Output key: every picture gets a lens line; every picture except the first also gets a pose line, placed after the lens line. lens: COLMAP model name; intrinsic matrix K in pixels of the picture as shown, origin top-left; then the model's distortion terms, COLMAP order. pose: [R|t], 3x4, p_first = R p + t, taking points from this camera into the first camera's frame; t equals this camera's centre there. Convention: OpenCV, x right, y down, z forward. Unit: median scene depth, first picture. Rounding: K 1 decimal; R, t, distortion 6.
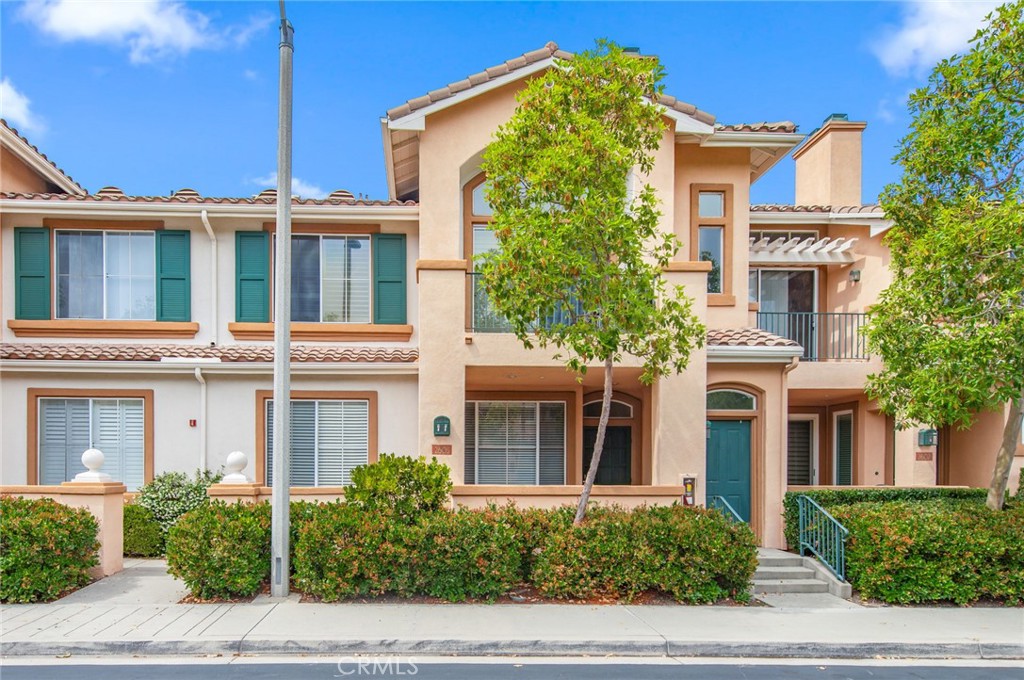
lens RADIAL K [[443.0, 0, 519.5], [0, 443.0, 344.3], [0, 0, 1]] dist [0.008597, -0.001403]
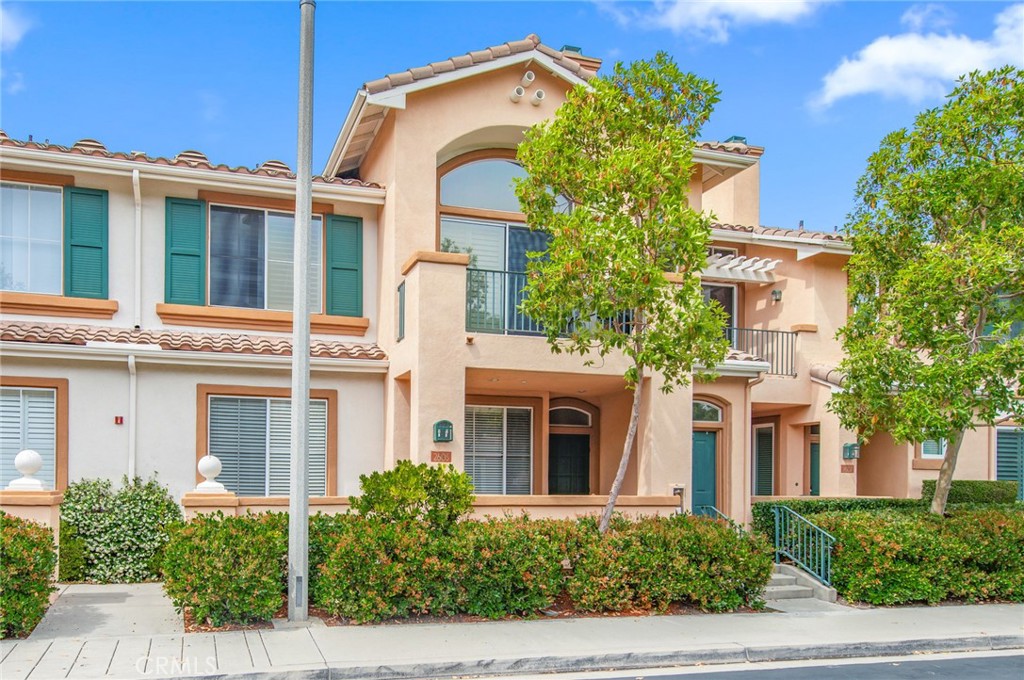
lens RADIAL K [[471.5, 0, 501.5], [0, 471.5, 340.7], [0, 0, 1]] dist [0.007398, -0.001406]
pose [[0.986351, 0.052703, 0.155992, -0.199133], [-0.051486, 0.998604, -0.011837, -0.000550], [-0.156398, 0.003644, 0.987687, 0.000935]]
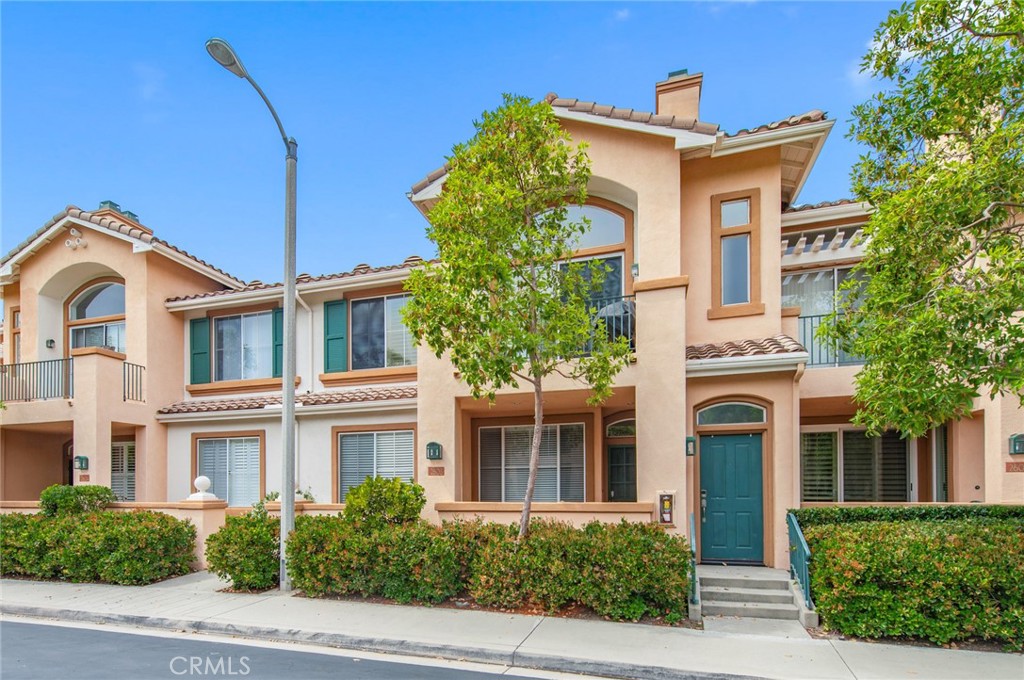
lens RADIAL K [[401.7, 0, 519.4], [0, 401.7, 369.3], [0, 0, 1]] dist [0.012358, -0.003022]
pose [[0.963552, -0.084206, -0.253923, 0.295555], [0.082135, 0.996444, -0.018770, 0.008636], [0.254601, -0.002770, 0.967042, 0.036026]]
